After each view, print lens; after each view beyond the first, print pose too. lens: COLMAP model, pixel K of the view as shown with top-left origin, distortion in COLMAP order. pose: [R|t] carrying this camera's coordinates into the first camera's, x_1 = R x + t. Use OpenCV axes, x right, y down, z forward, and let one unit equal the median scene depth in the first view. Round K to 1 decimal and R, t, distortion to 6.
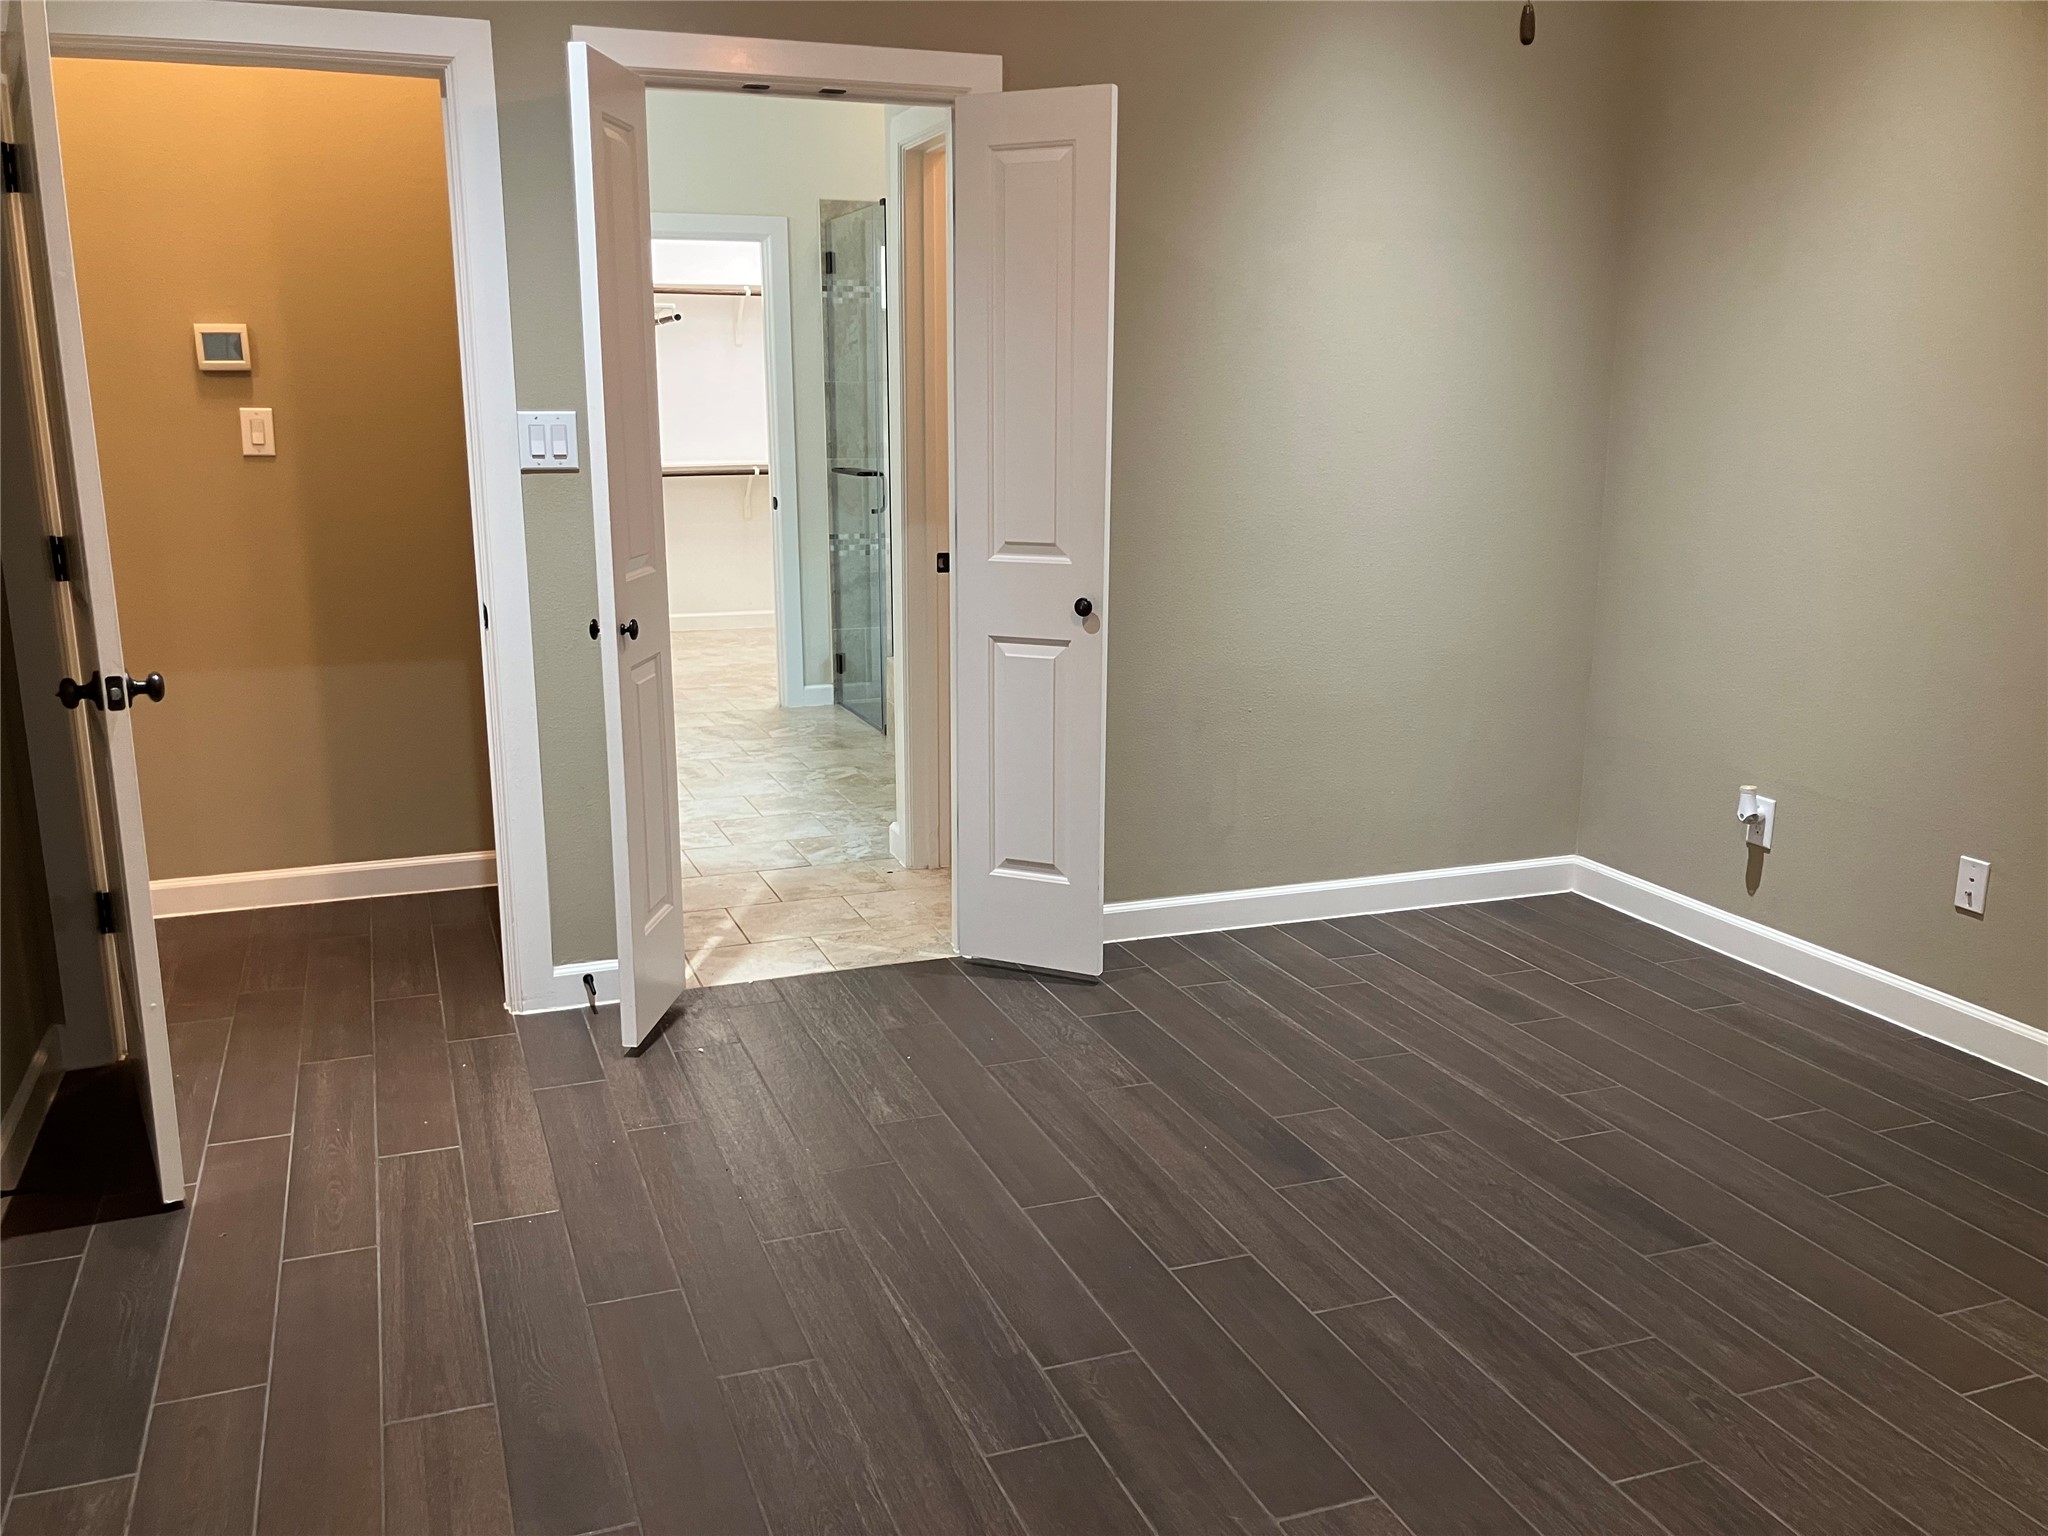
lens RADIAL K [[1683.8, 0, 1005.1], [0, 1683.8, 847.0], [0, 0, 1]] dist [0.032802, -0.033426]
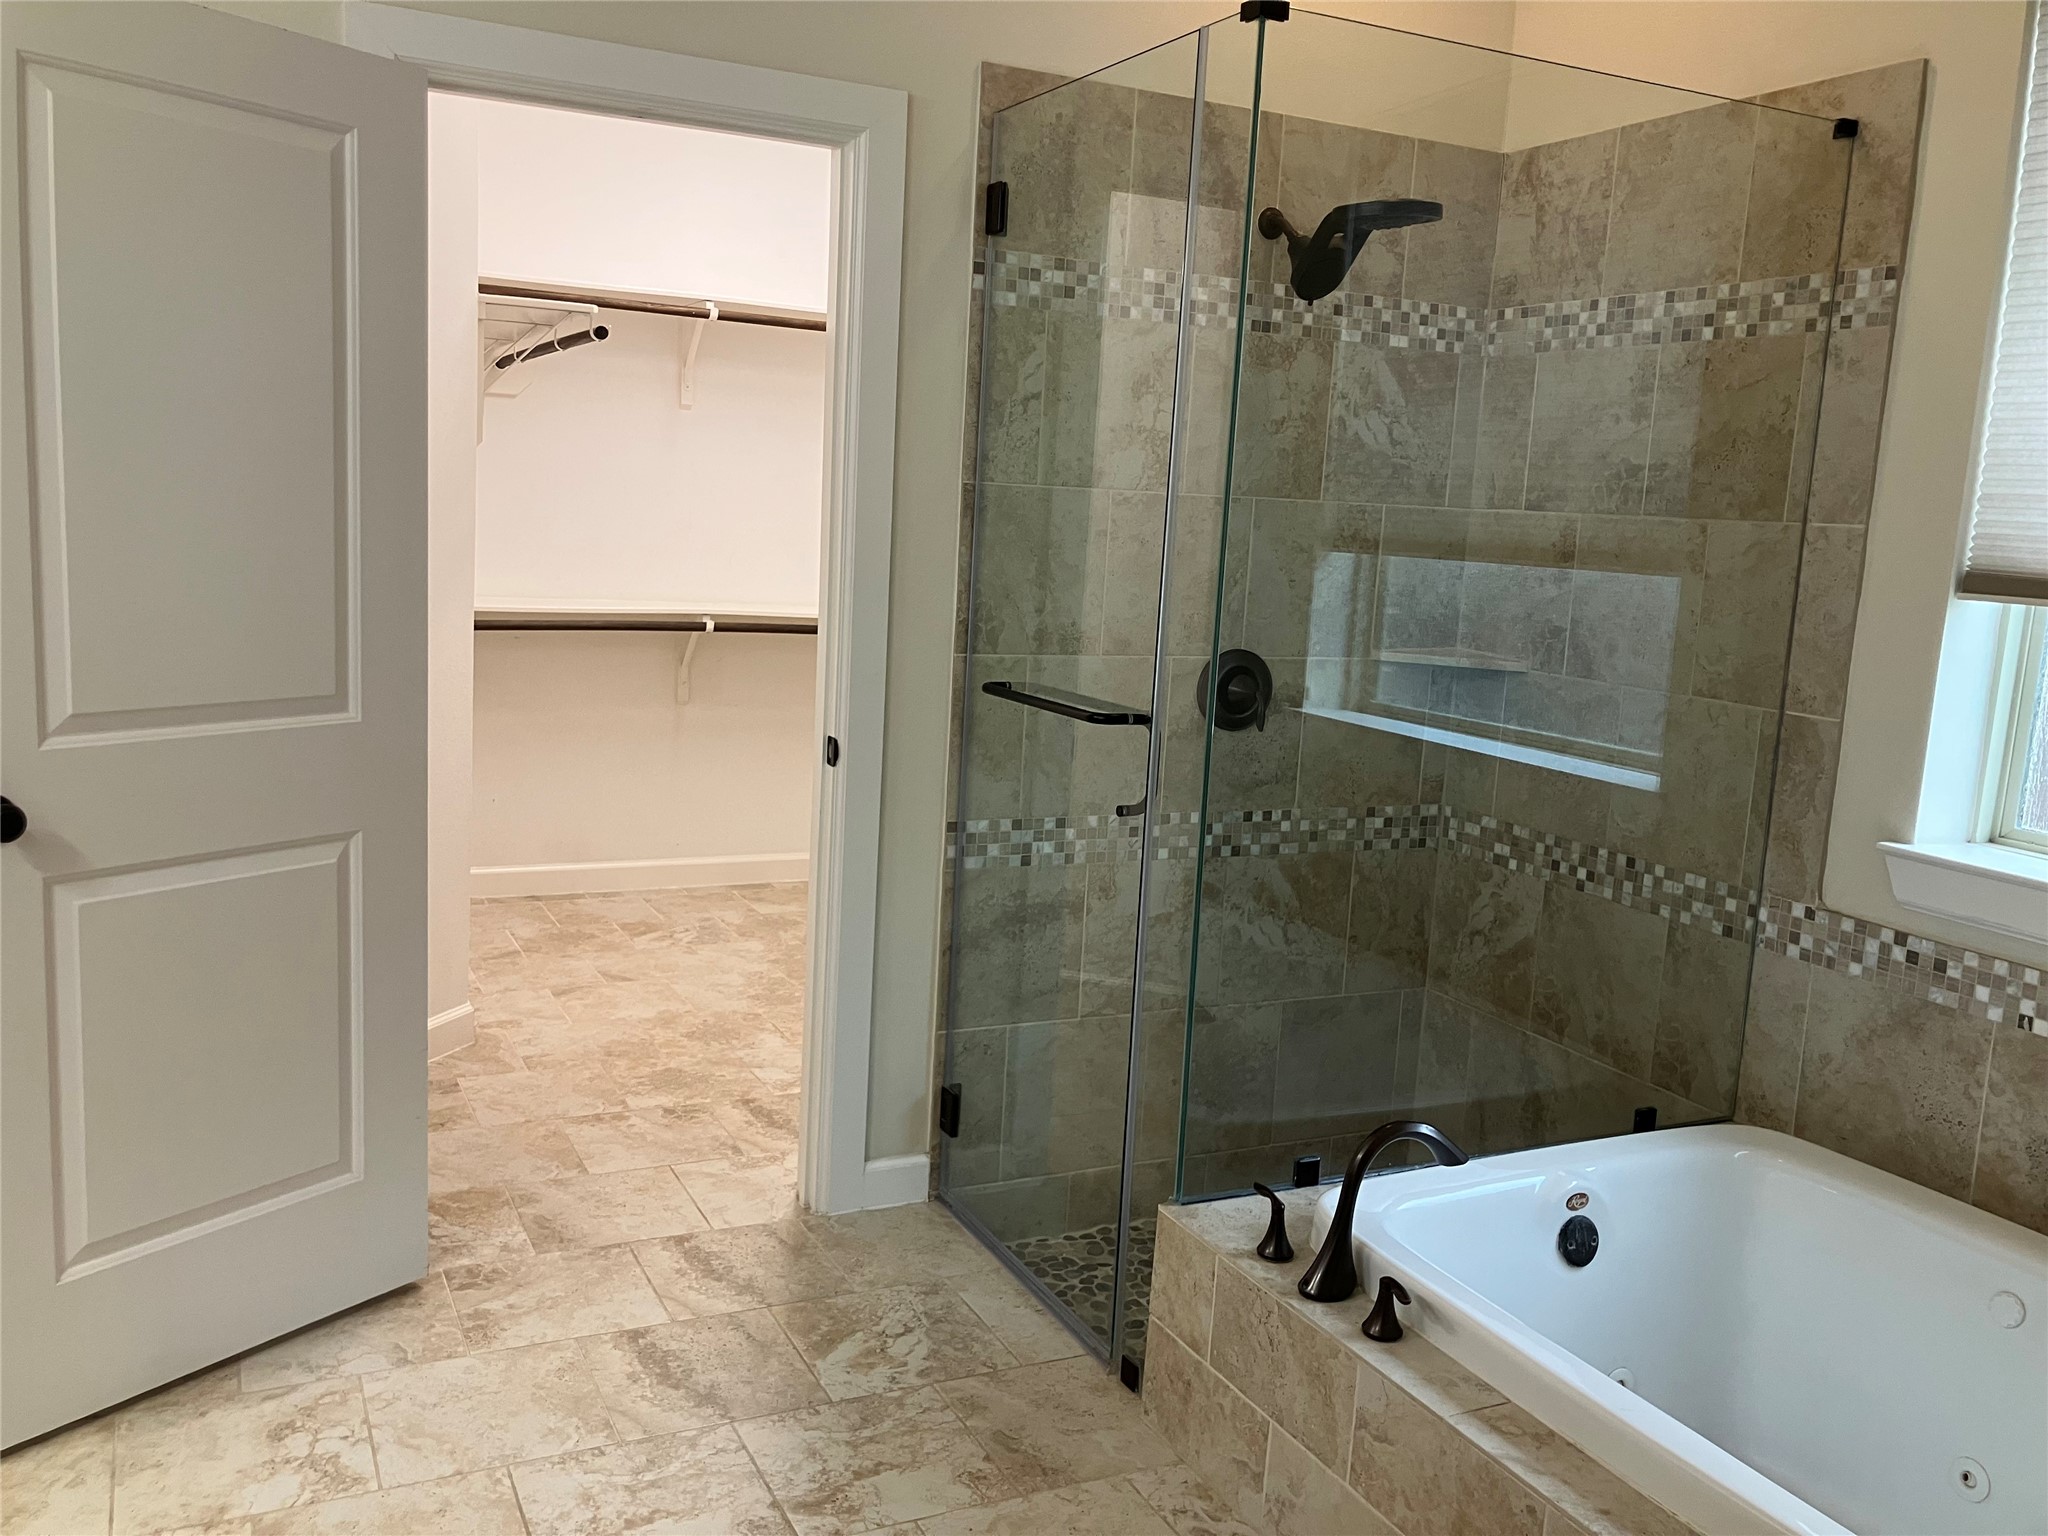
lens RADIAL K [[1683.8, 0, 1032.6], [0, 1683.8, 760.5], [0, 0, 1]] dist [0.032802, -0.033426]
pose [[0.992975, 0.036518, 0.112550, -0.132848], [-0.024085, 0.993650, -0.109909, -0.155237], [-0.115849, 0.106426, 0.987549, 0.571713]]
